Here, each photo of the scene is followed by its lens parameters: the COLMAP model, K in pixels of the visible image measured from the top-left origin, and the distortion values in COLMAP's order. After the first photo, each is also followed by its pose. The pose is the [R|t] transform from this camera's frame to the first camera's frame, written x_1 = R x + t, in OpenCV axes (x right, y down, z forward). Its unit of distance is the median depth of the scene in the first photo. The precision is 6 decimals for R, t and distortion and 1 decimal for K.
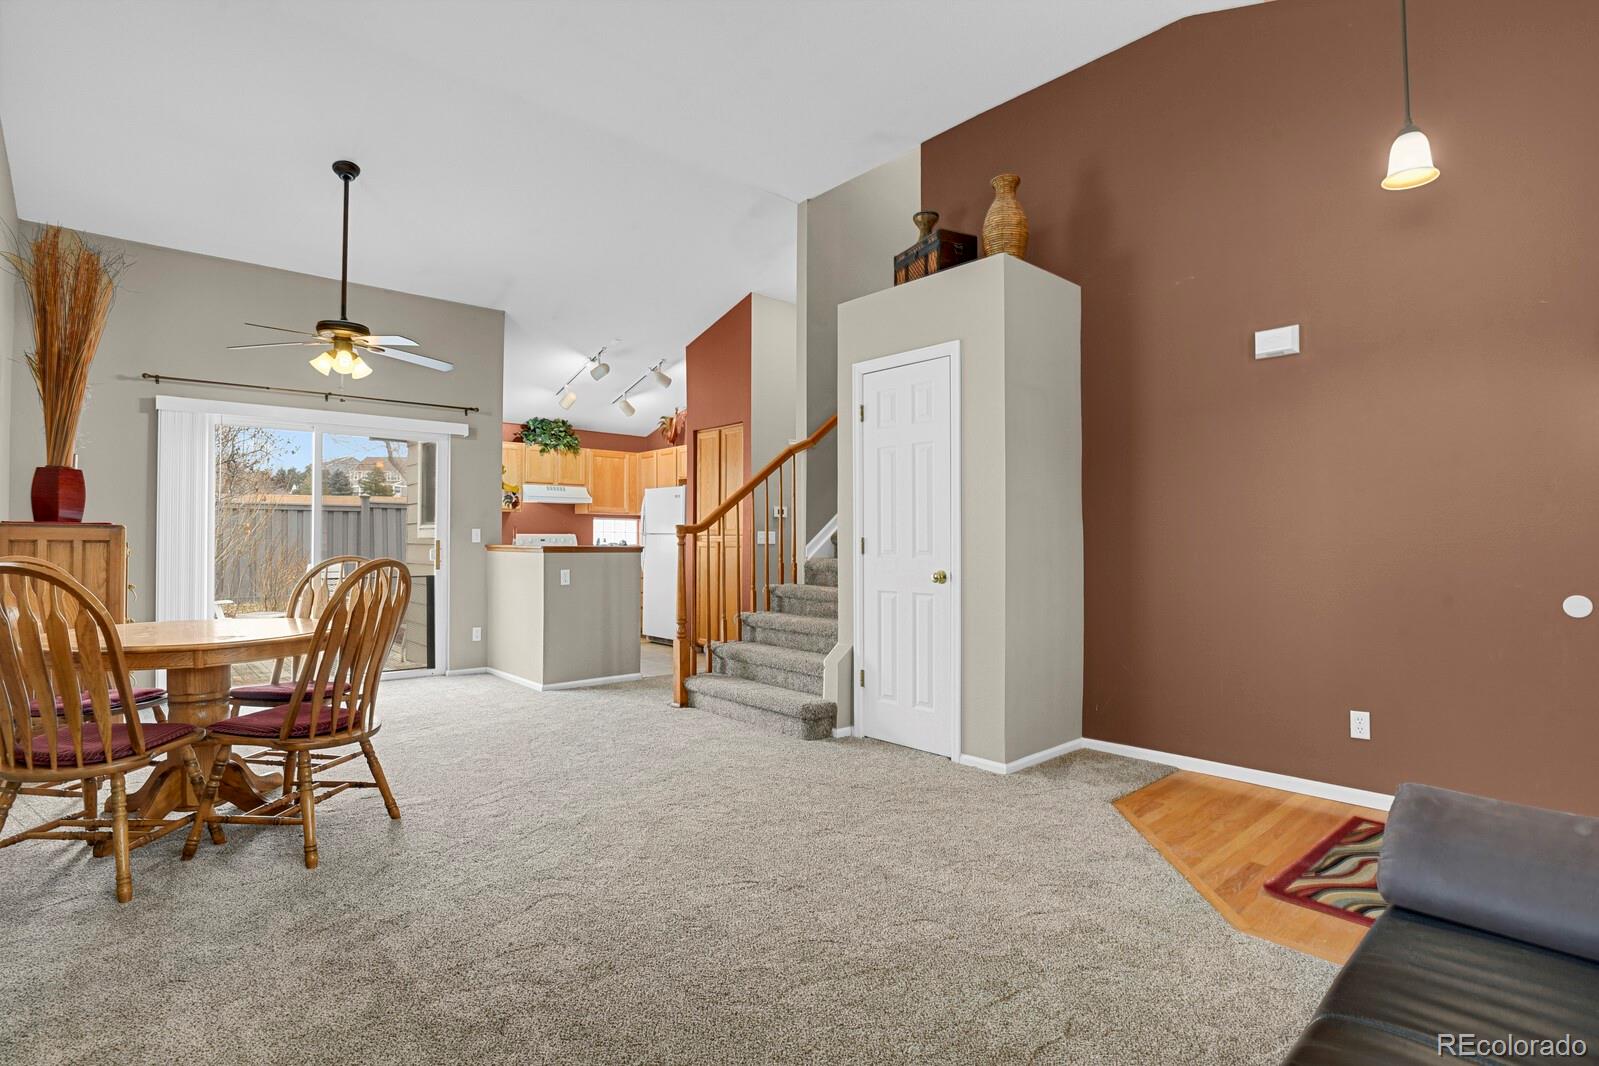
lens RADIAL K [[779.6, 0, 806.9], [0, 779.6, 533.6], [0, 0, 1]] dist [-0.027281, -0.002454]
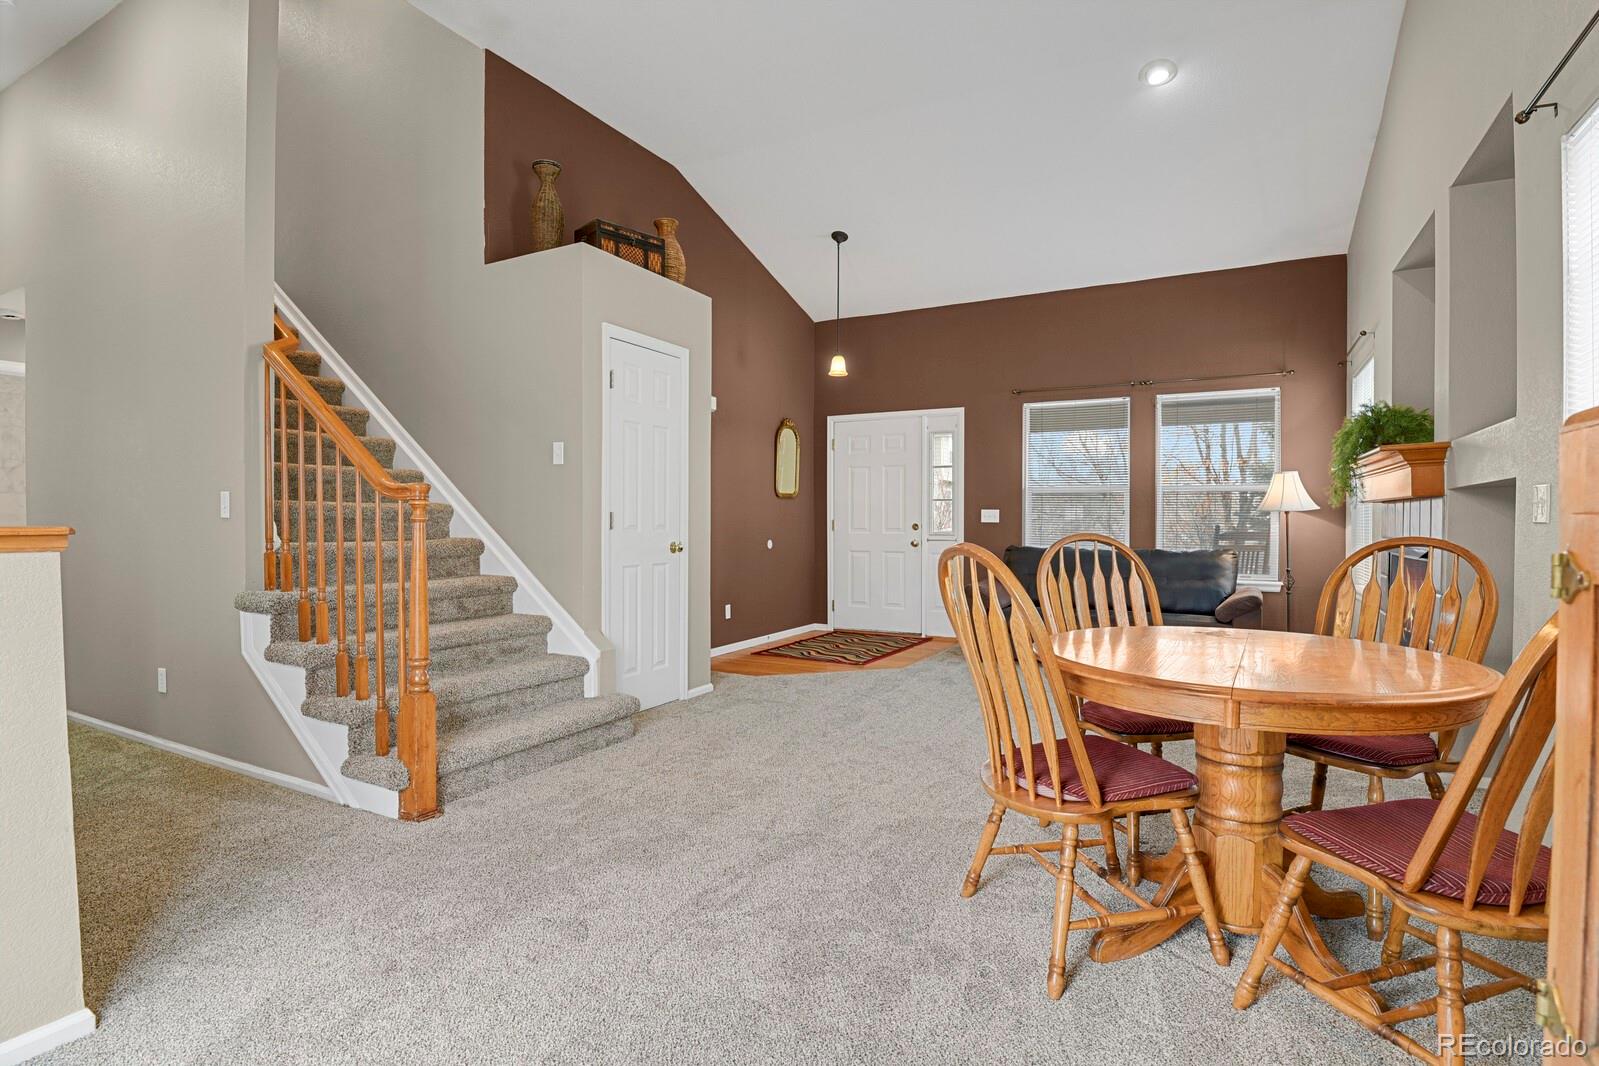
lens RADIAL K [[779.6, 0, 825.9], [0, 779.6, 537.1], [0, 0, 1]] dist [-0.027281, -0.002454]
pose [[-0.348597, -0.020155, 0.937056, -0.442049], [-0.010884, 0.999788, 0.017456, 0.007711], [-0.937210, -0.004114, -0.348742, 0.531242]]
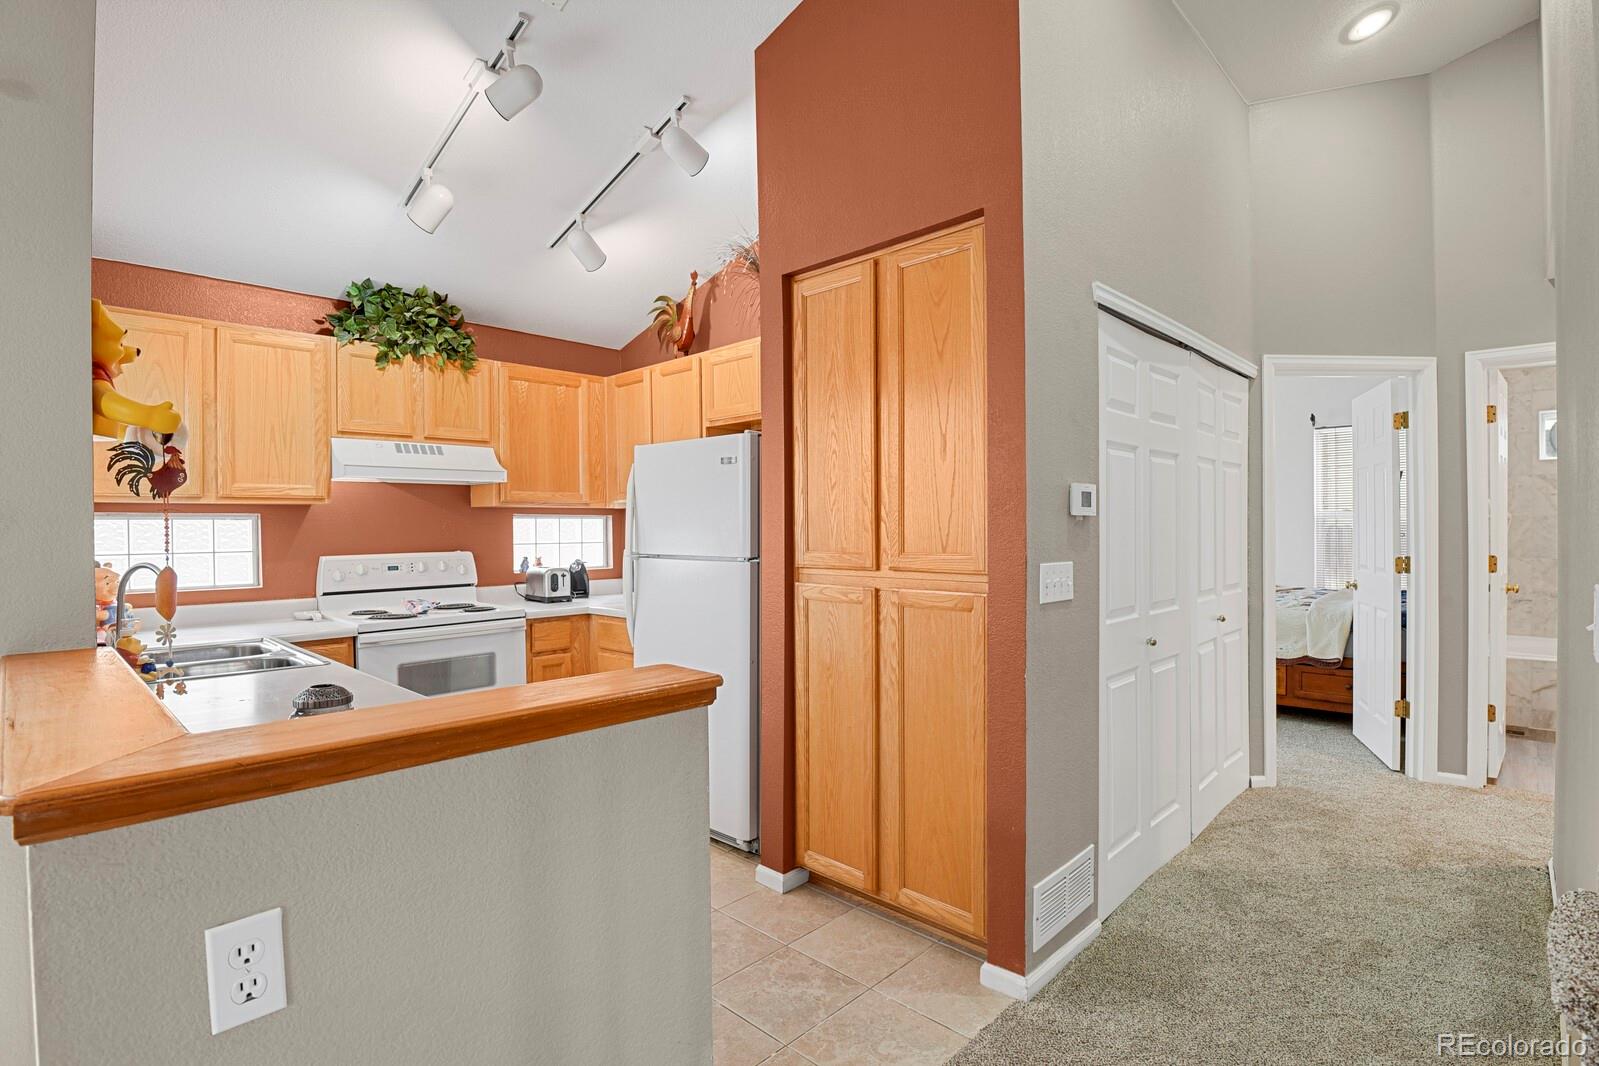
lens RADIAL K [[779.6, 0, 809.3], [0, 779.6, 531.5], [0, 0, 1]] dist [-0.027281, -0.002454]
pose [[0.997142, -0.012241, 0.074556, -0.140334], [0.011013, 0.999797, 0.016859, -0.017278], [-0.074747, -0.015989, 0.997074, 0.555338]]
